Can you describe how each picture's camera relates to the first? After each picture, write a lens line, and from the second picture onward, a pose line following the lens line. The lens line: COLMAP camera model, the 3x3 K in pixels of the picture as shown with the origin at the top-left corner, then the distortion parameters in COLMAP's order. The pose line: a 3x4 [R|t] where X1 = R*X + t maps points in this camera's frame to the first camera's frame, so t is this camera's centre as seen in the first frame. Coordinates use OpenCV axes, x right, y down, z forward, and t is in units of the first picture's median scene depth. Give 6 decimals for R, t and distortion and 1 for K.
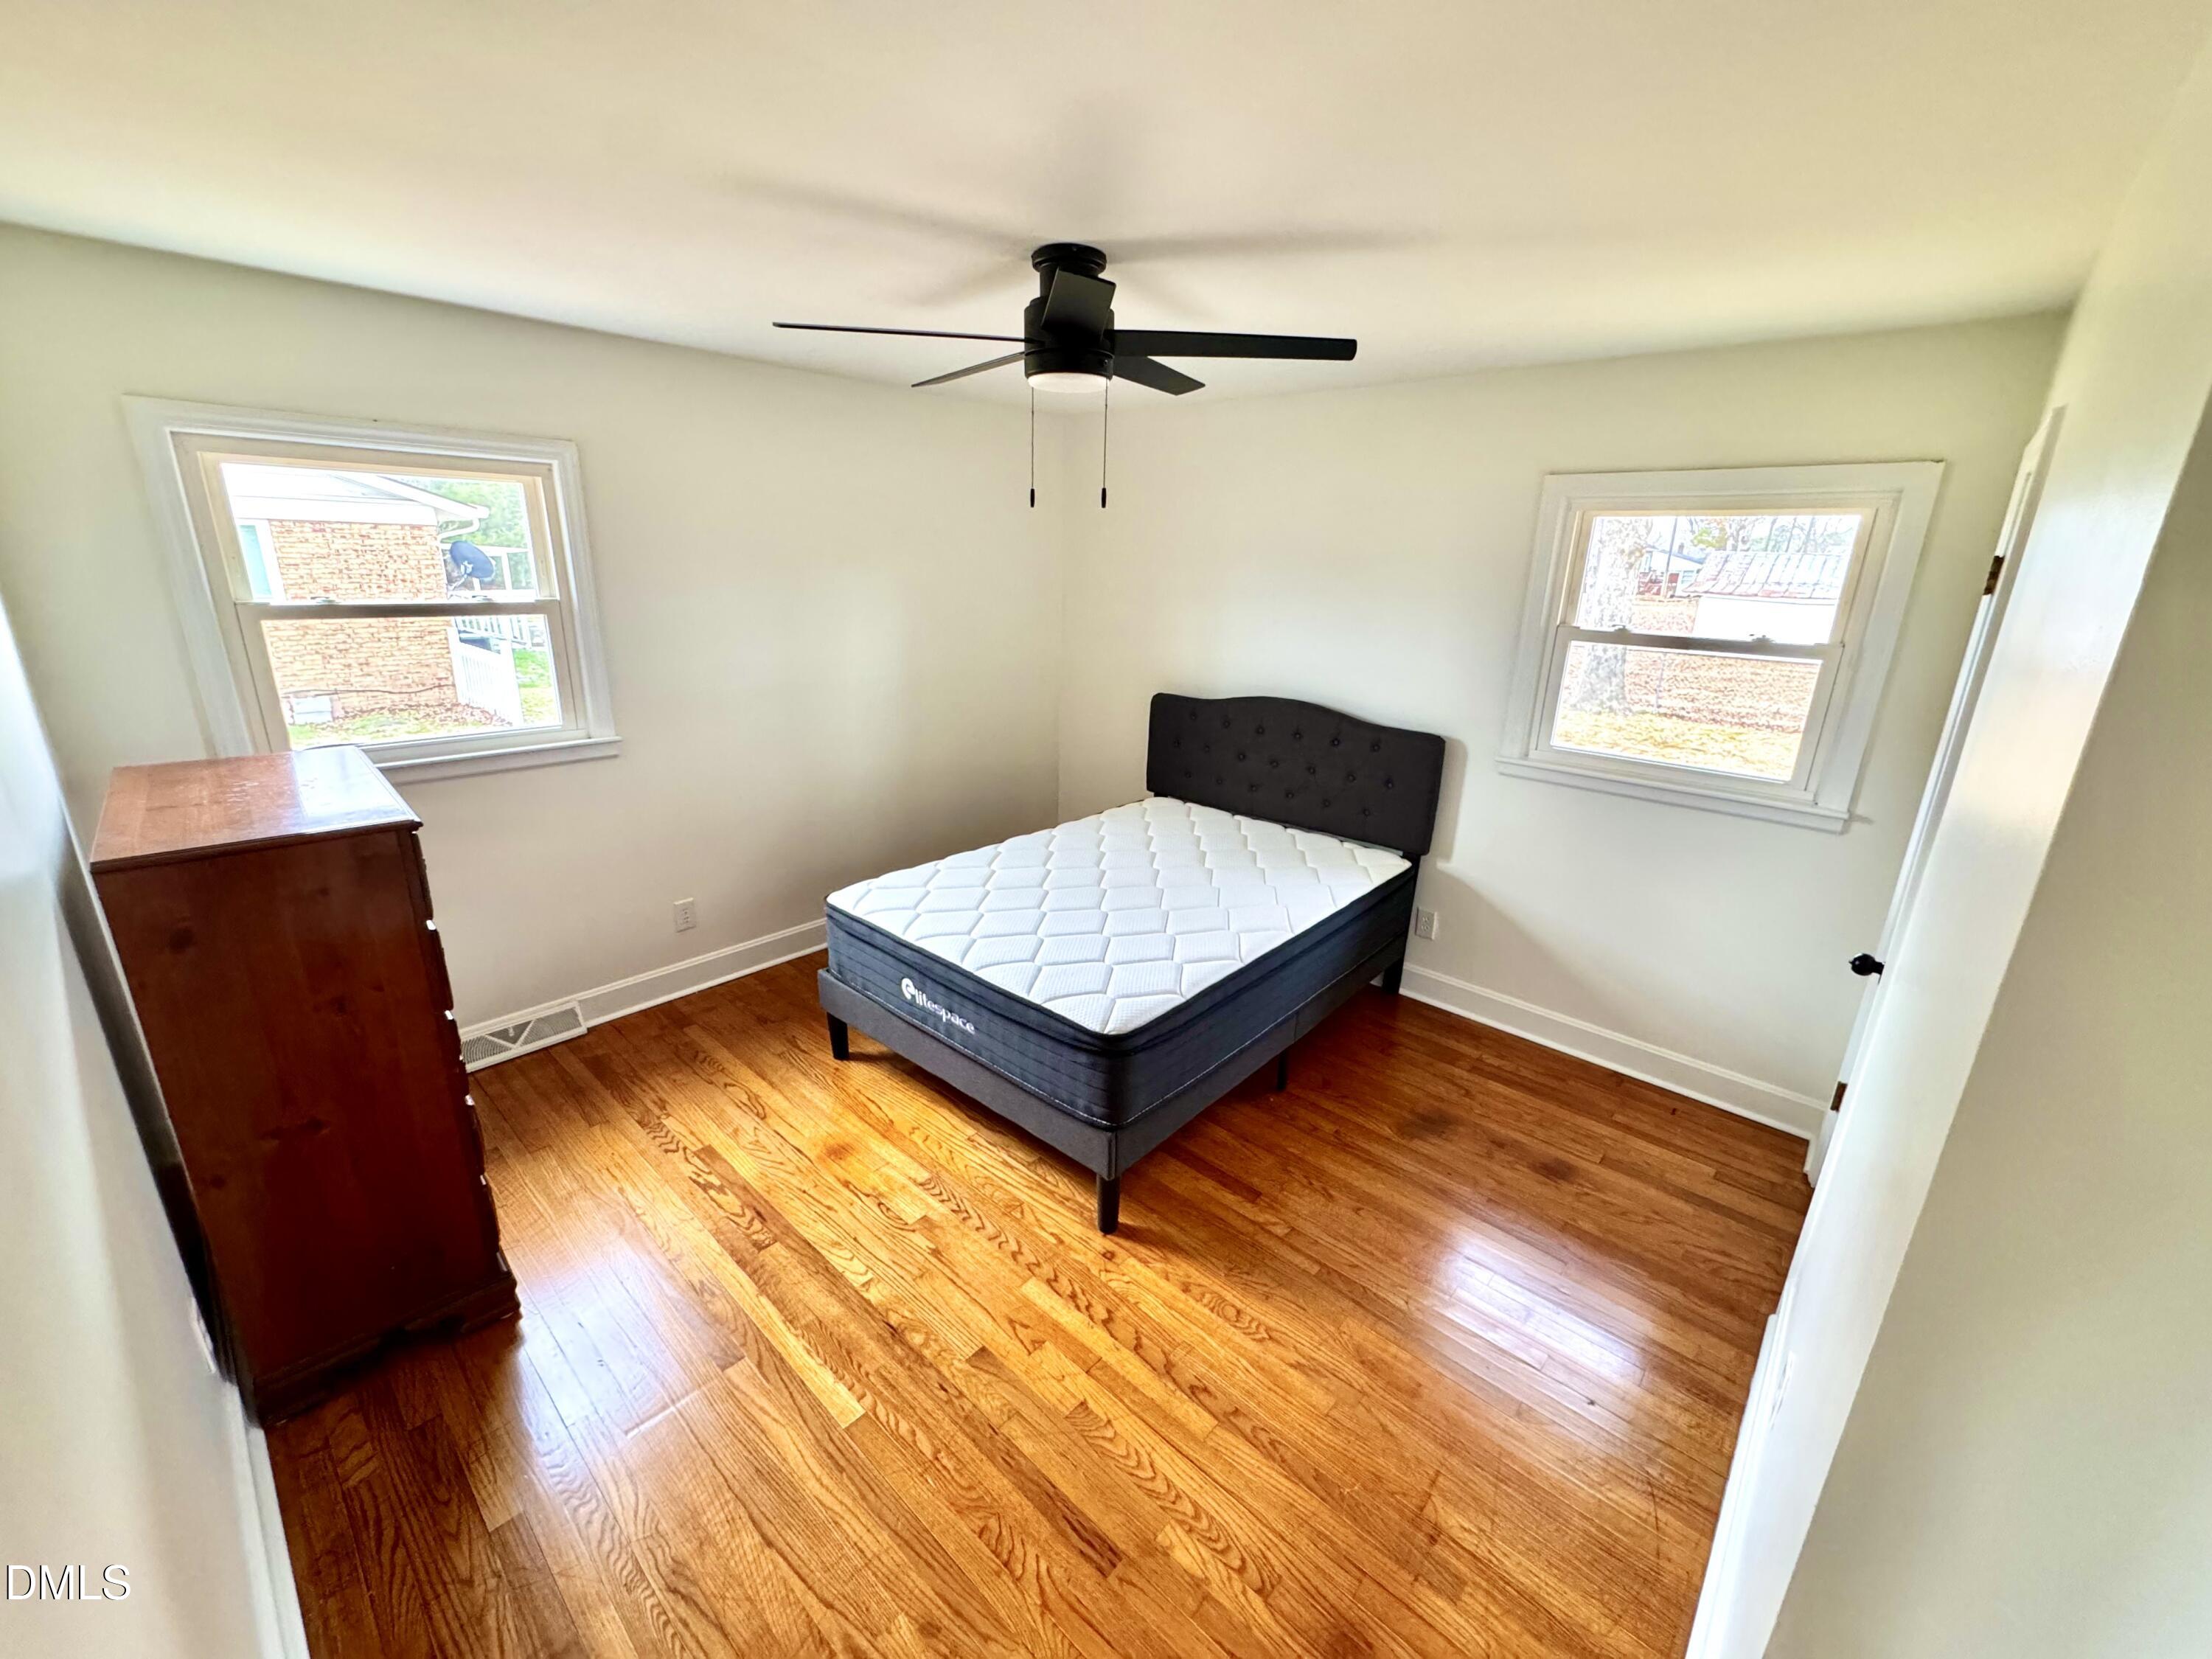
lens RADIAL K [[887.6, 0, 1106.0], [0, 887.6, 829.5], [0, 0, 1]] dist [-0.002407, 0.000206]
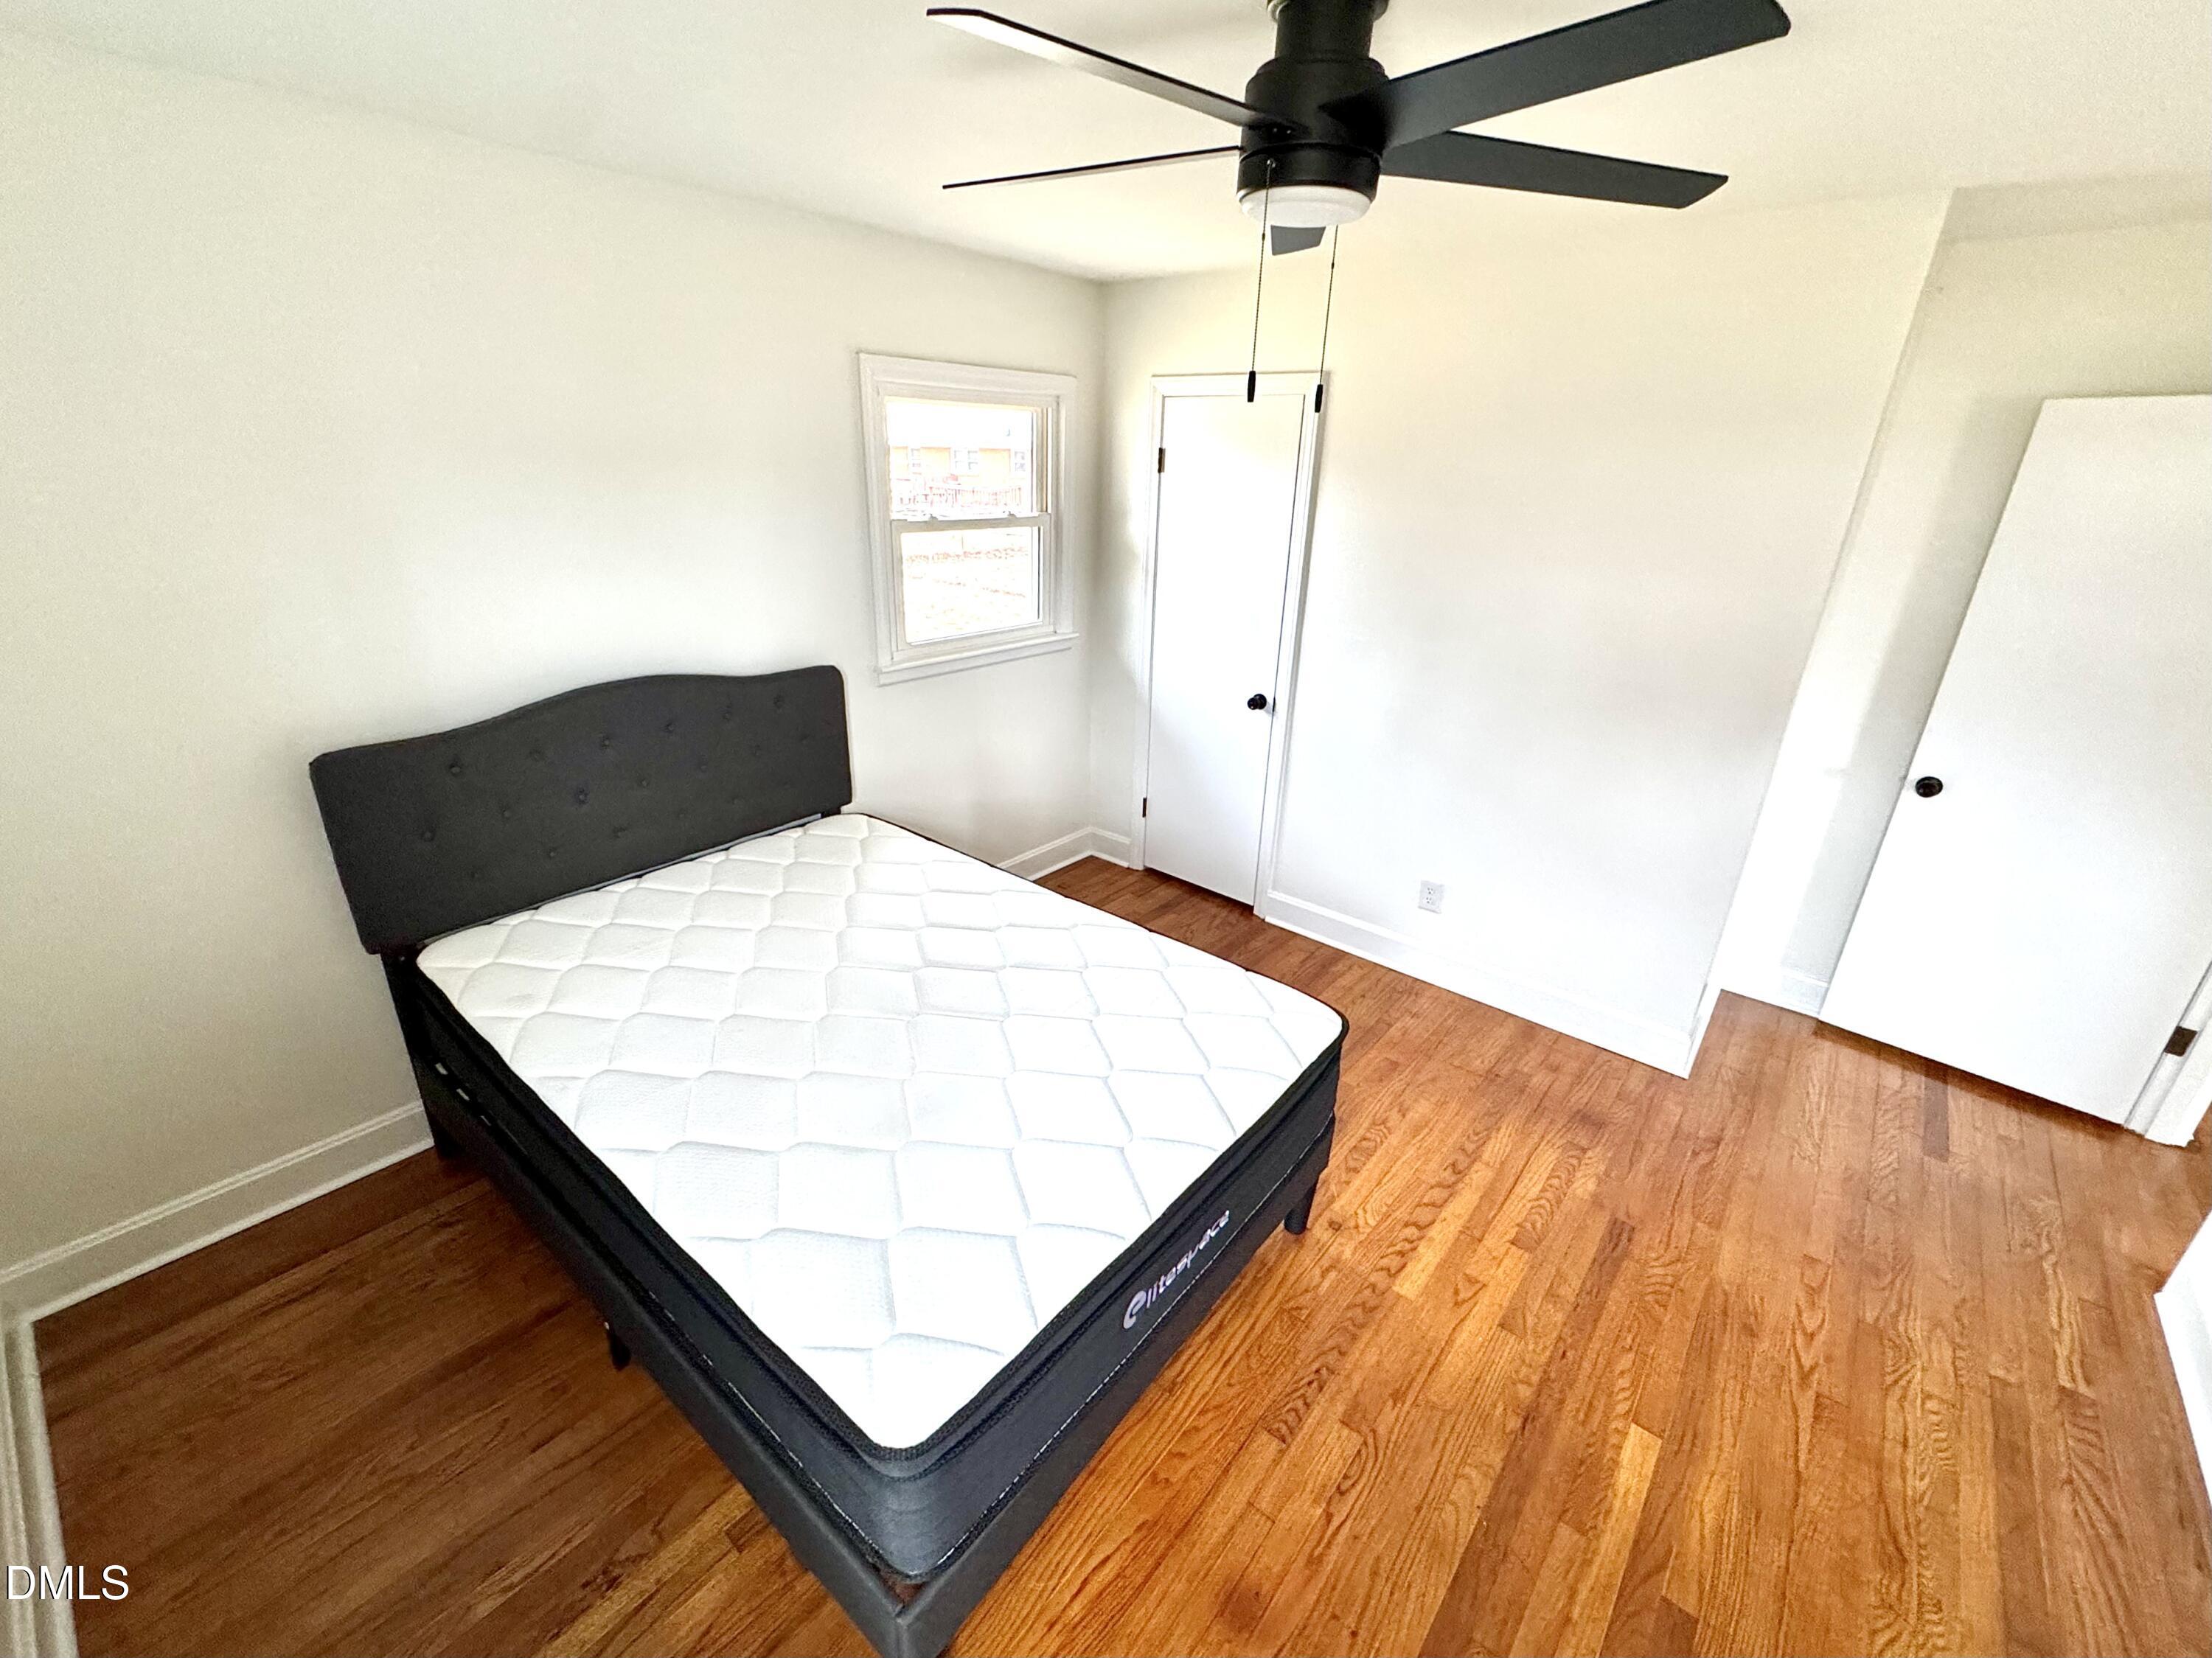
lens RADIAL K [[887.6, 0, 1106.0], [0, 887.6, 829.0], [0, 0, 1]] dist [-0.002407, 0.000206]
pose [[-0.021393, -0.416916, 0.908693, -0.790154], [0.266630, 0.873604, 0.407094, -0.413298], [-0.963562, 0.250994, 0.092474, 1.187848]]
